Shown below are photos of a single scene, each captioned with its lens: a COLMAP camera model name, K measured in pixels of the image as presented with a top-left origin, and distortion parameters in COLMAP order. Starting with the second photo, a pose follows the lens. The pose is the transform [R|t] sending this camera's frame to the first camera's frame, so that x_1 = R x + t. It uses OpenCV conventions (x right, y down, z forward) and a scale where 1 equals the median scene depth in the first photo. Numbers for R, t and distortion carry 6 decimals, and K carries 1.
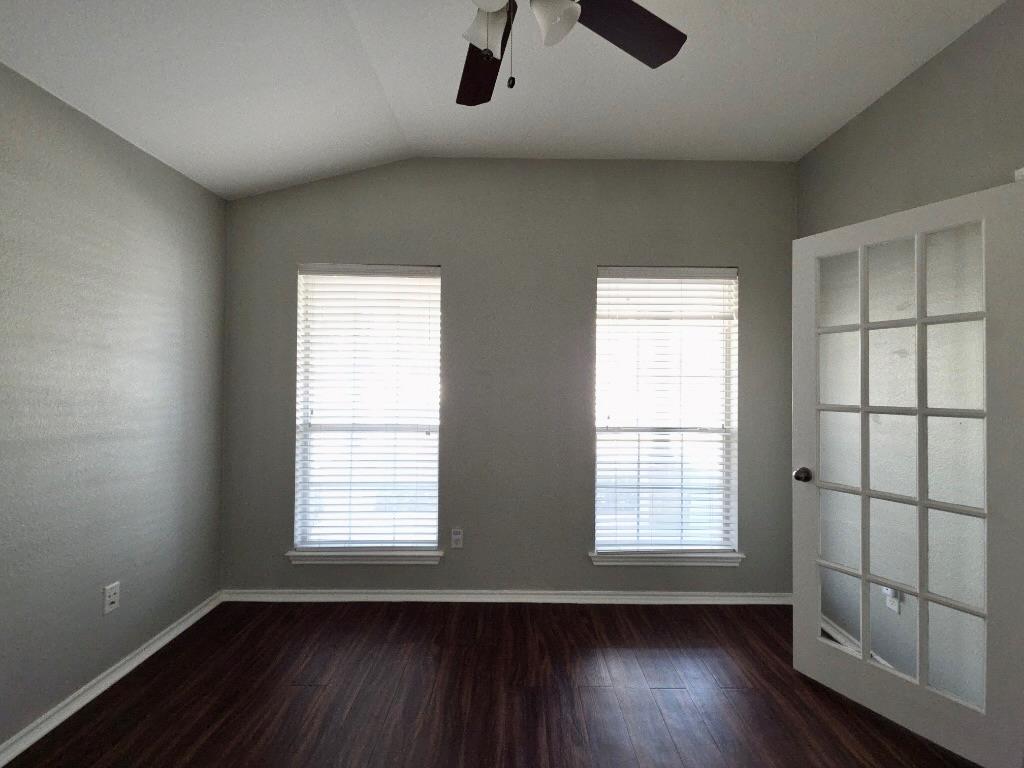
lens RADIAL K [[430.4, 0, 512.0], [0, 430.4, 384.0], [0, 0, 1]] dist [-0.000036, 0.000047]
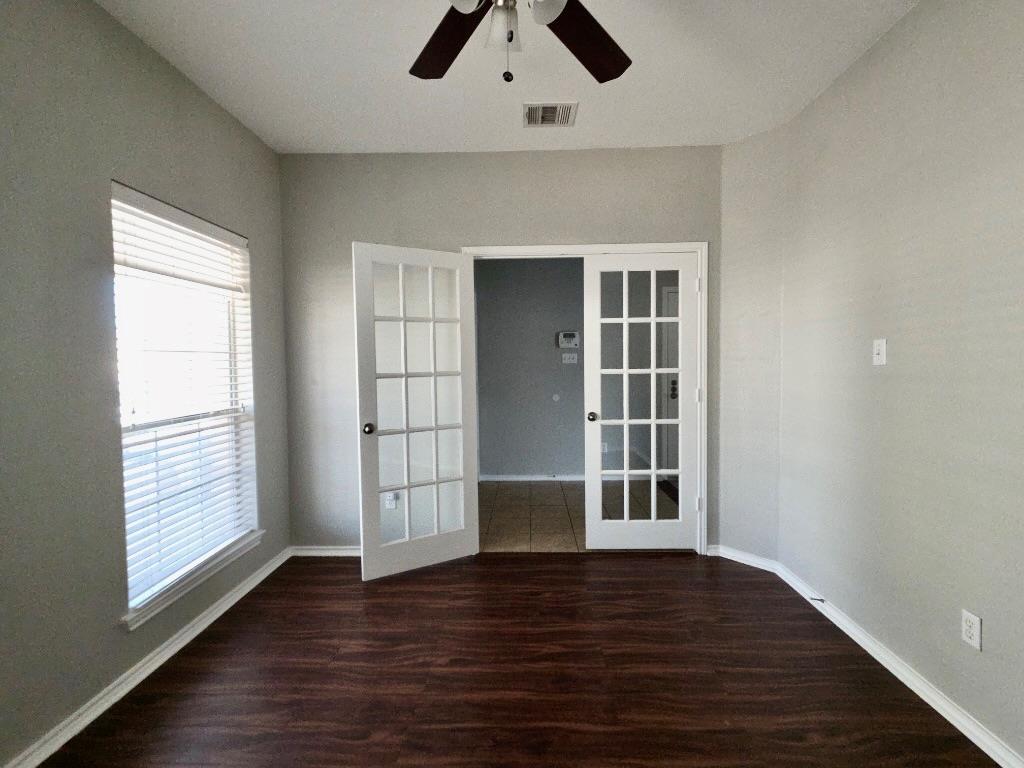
lens RADIAL K [[460.5, 0, 512.0], [0, 460.5, 384.0], [0, 0, 1]] dist [0.001252, 0.000181]
pose [[0.036565, -0.059047, 0.997585, -0.490541], [0.013276, 0.998193, 0.058596, -0.000135], [-0.999243, 0.011102, 0.037283, 0.372281]]
